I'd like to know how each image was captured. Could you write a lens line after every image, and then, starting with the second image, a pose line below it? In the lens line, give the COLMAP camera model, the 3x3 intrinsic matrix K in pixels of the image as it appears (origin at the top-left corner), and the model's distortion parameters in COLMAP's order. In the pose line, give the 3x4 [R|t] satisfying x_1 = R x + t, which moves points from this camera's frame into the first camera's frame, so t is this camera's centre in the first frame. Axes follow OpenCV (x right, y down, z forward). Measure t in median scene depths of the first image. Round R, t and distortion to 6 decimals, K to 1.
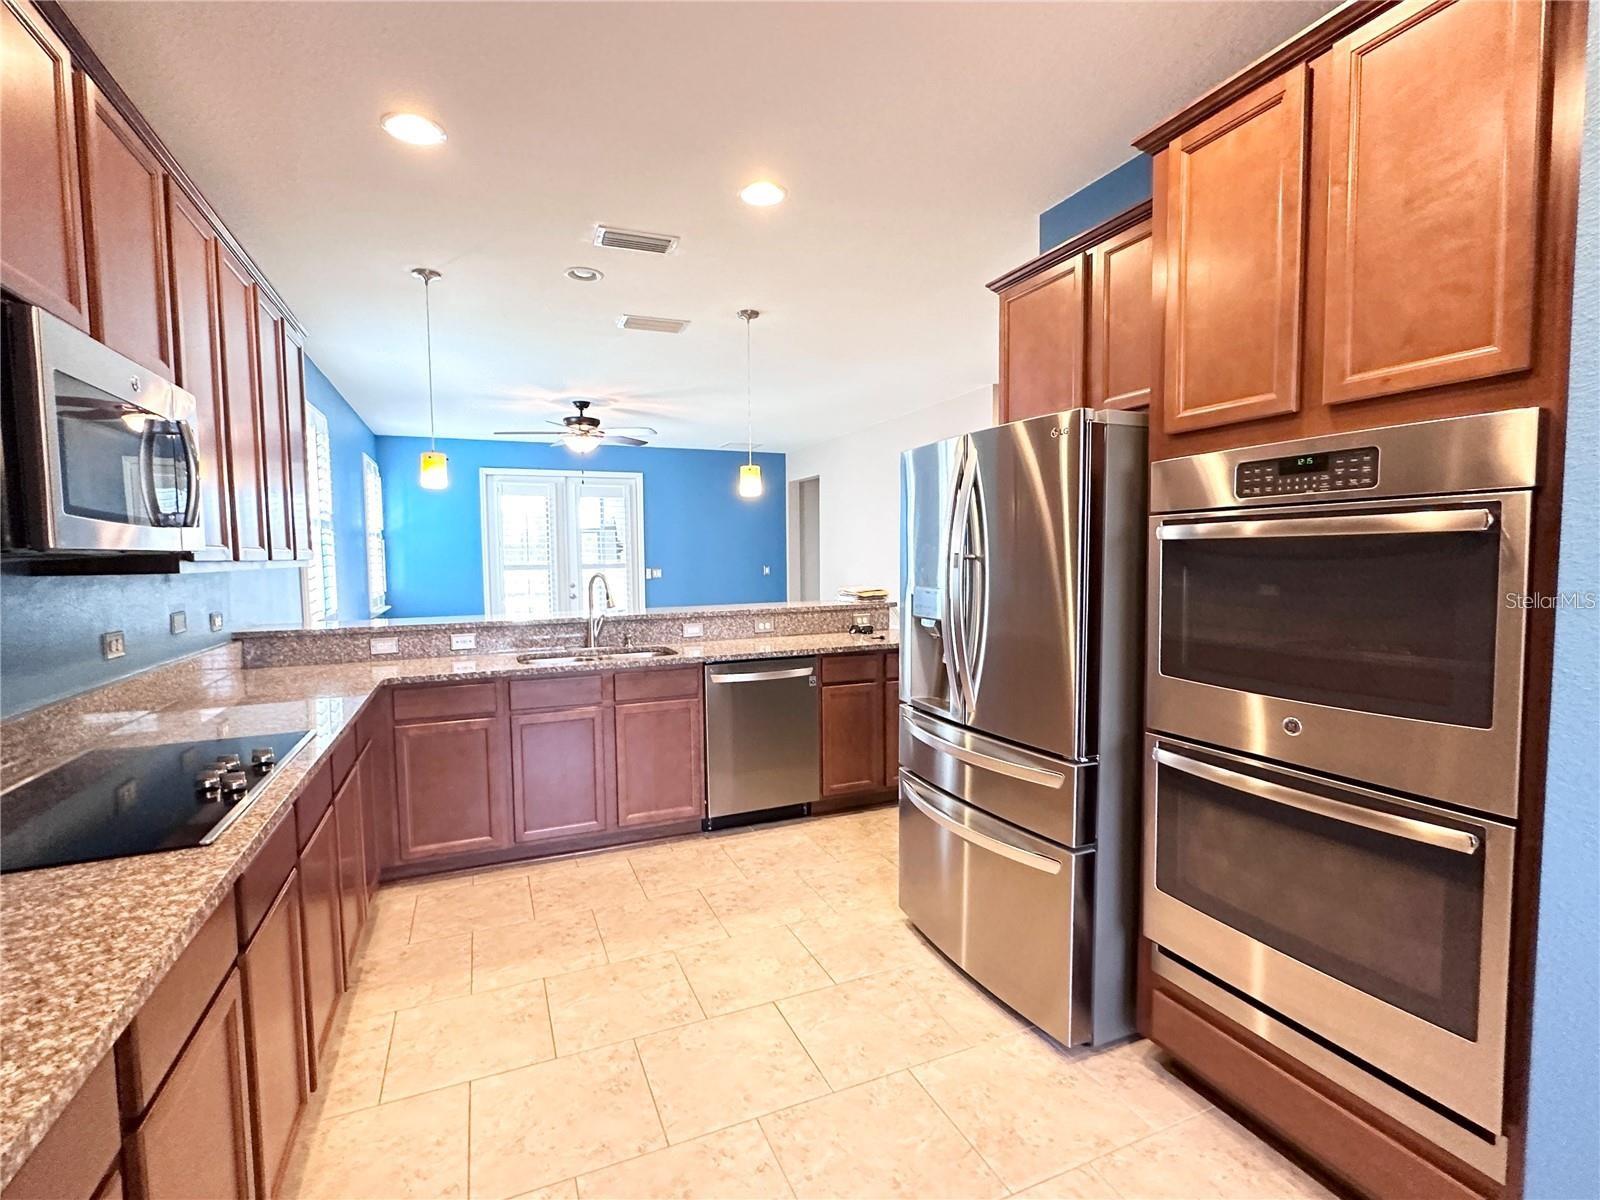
lens RADIAL K [[762.1, 0, 804.7], [0, 762.1, 604.8], [0, 0, 1]] dist [0.000756, 0.000148]
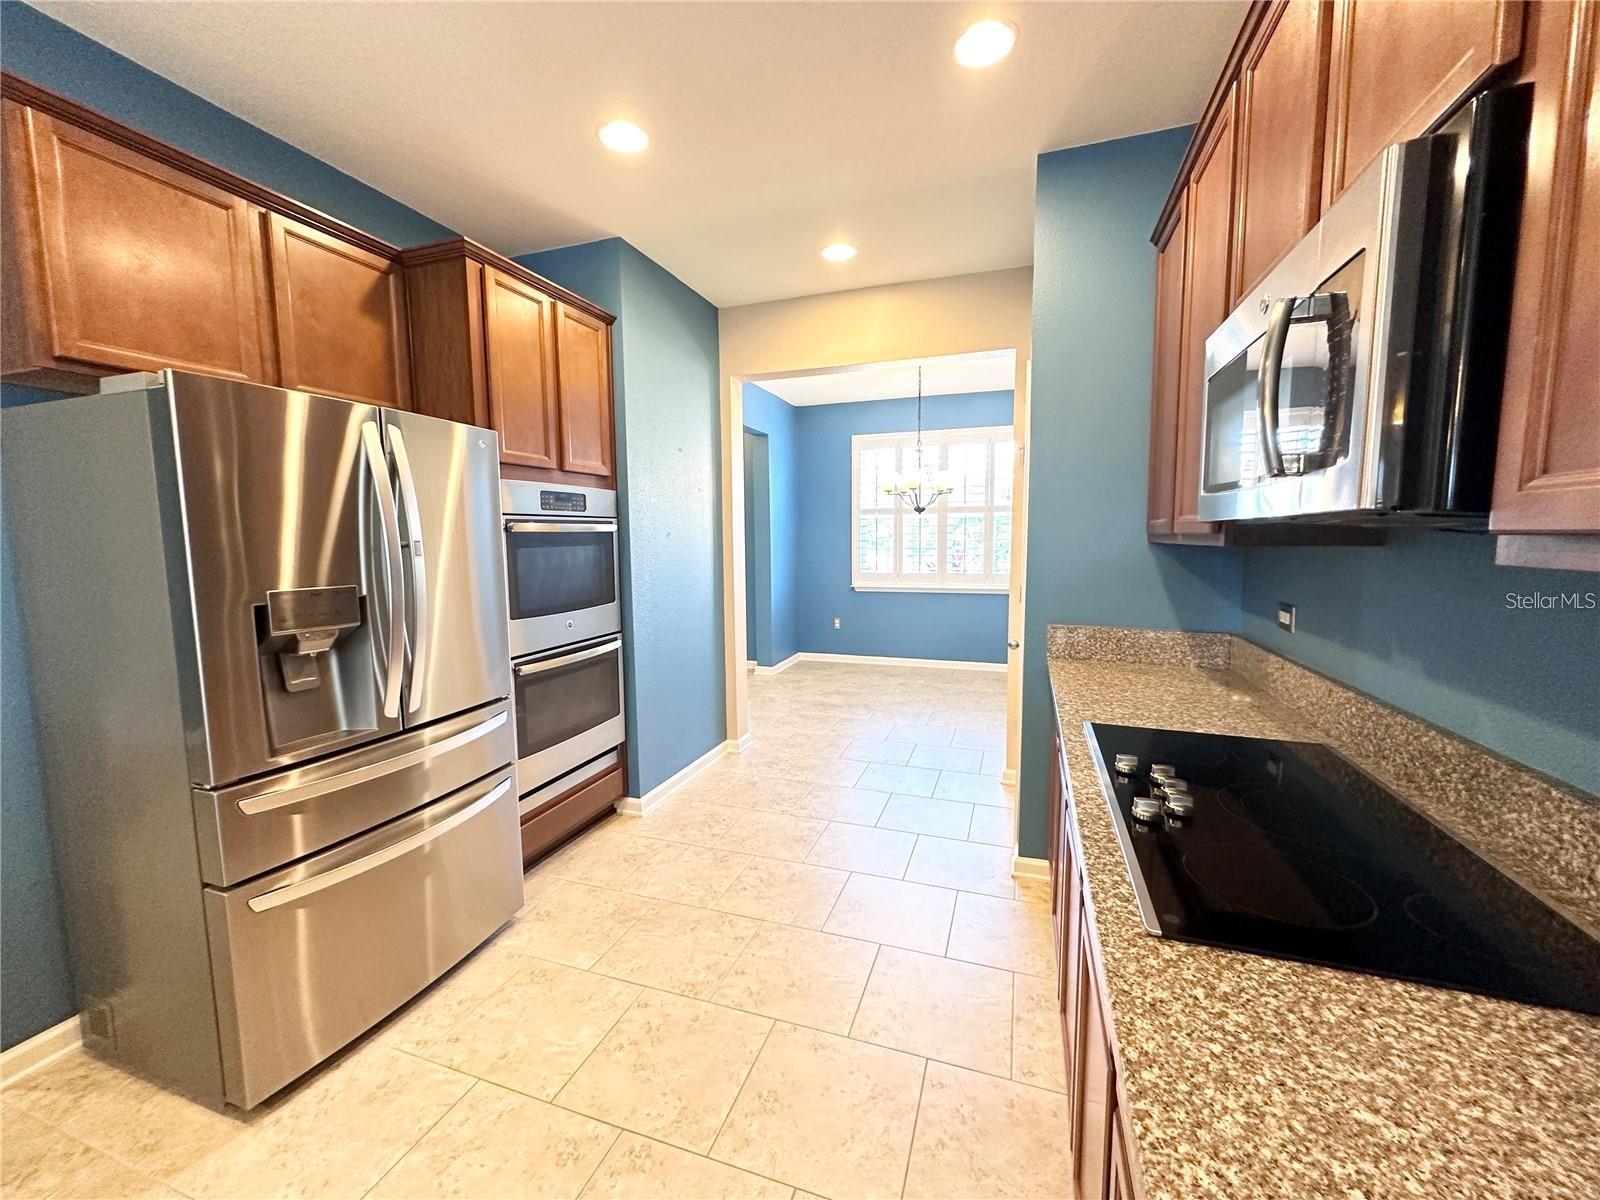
lens RADIAL K [[638.2, 0, 803.2], [0, 638.2, 596.1], [0, 0, 1]] dist [0.001414, -0.000132]
pose [[-0.743101, -0.044237, 0.667716, -0.926653], [0.063102, 0.988734, 0.135732, -0.105053], [-0.666198, 0.142996, -0.731938, 1.741084]]
